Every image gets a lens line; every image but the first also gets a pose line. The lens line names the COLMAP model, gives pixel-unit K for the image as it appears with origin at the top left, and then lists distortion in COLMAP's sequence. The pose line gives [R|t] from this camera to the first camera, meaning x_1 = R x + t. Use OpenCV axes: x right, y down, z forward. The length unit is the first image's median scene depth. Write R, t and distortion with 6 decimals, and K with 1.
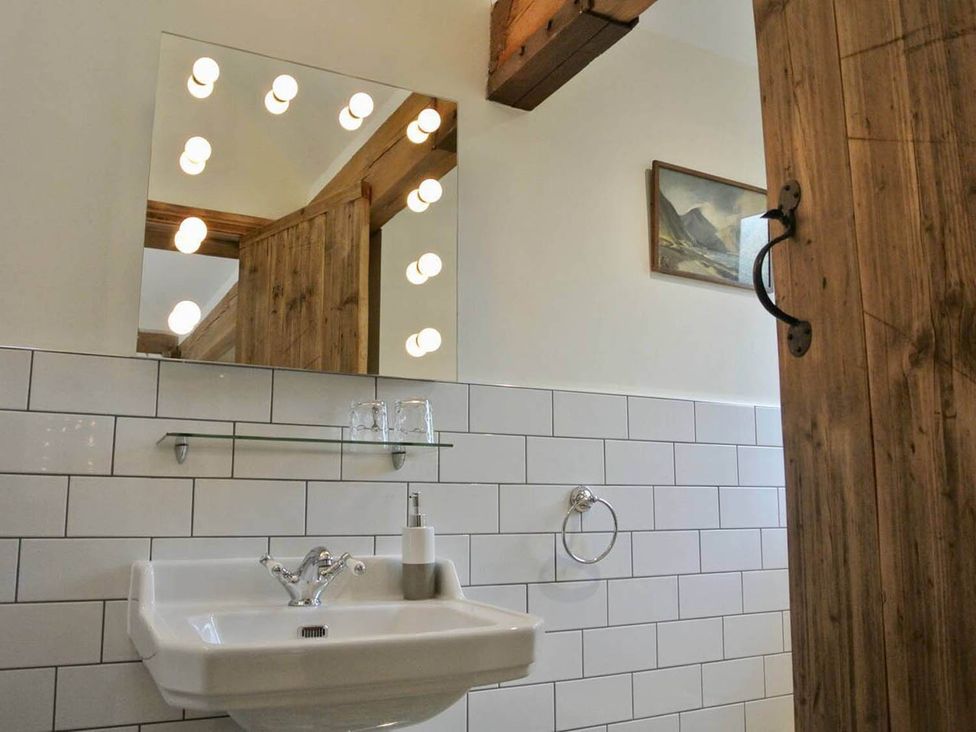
lens RADIAL K [[850.9, 0, 488.0], [0, 850.9, 366.0], [0, 0, 1]] dist [-0.066540, 0.018402]
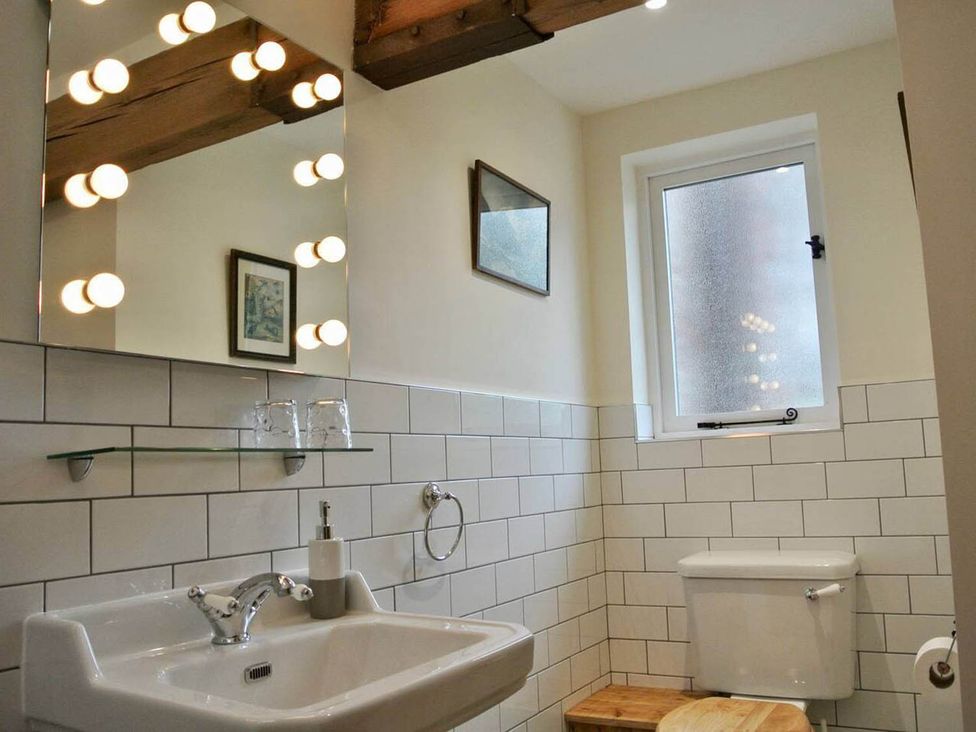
lens RADIAL K [[850.9, 0, 488.0], [0, 850.9, 366.0], [0, 0, 1]] dist [-0.066540, 0.018402]
pose [[0.848706, 0.033243, 0.527819, -0.423057], [-0.055443, 0.998116, 0.026286, -0.029306], [-0.525950, -0.051573, 0.848950, 0.146173]]
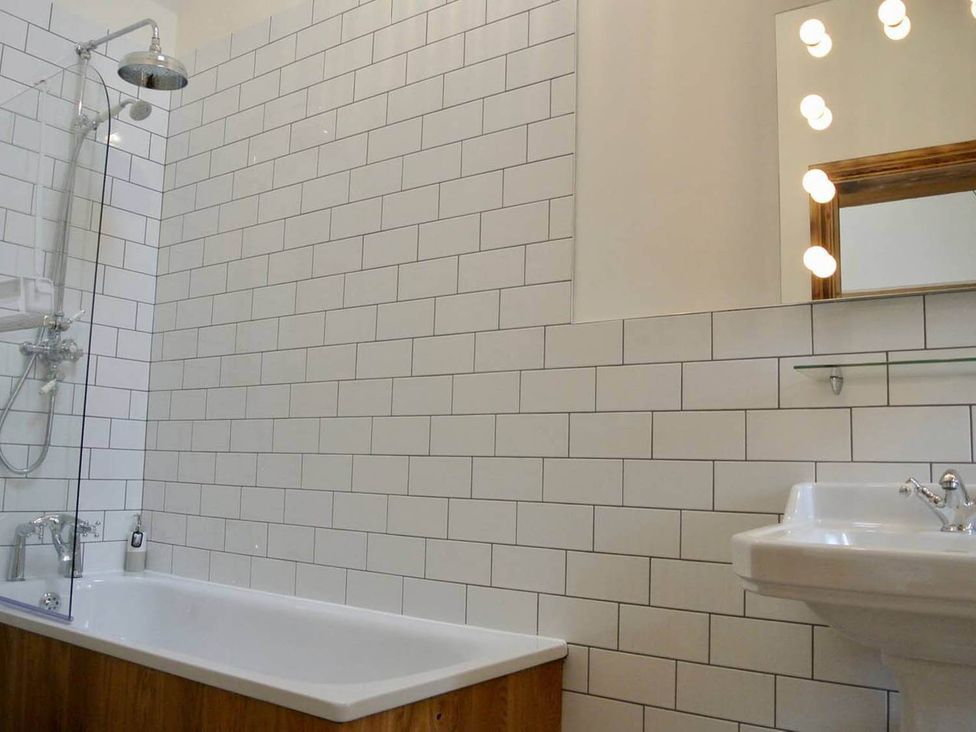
lens RADIAL K [[850.9, 0, 488.0], [0, 850.9, 366.0], [0, 0, 1]] dist [-0.066540, 0.018402]
pose [[0.477497, -0.090365, -0.873974, 0.349165], [0.125159, 0.991549, -0.034140, 0.055726], [0.869673, -0.093084, 0.484772, 0.078636]]
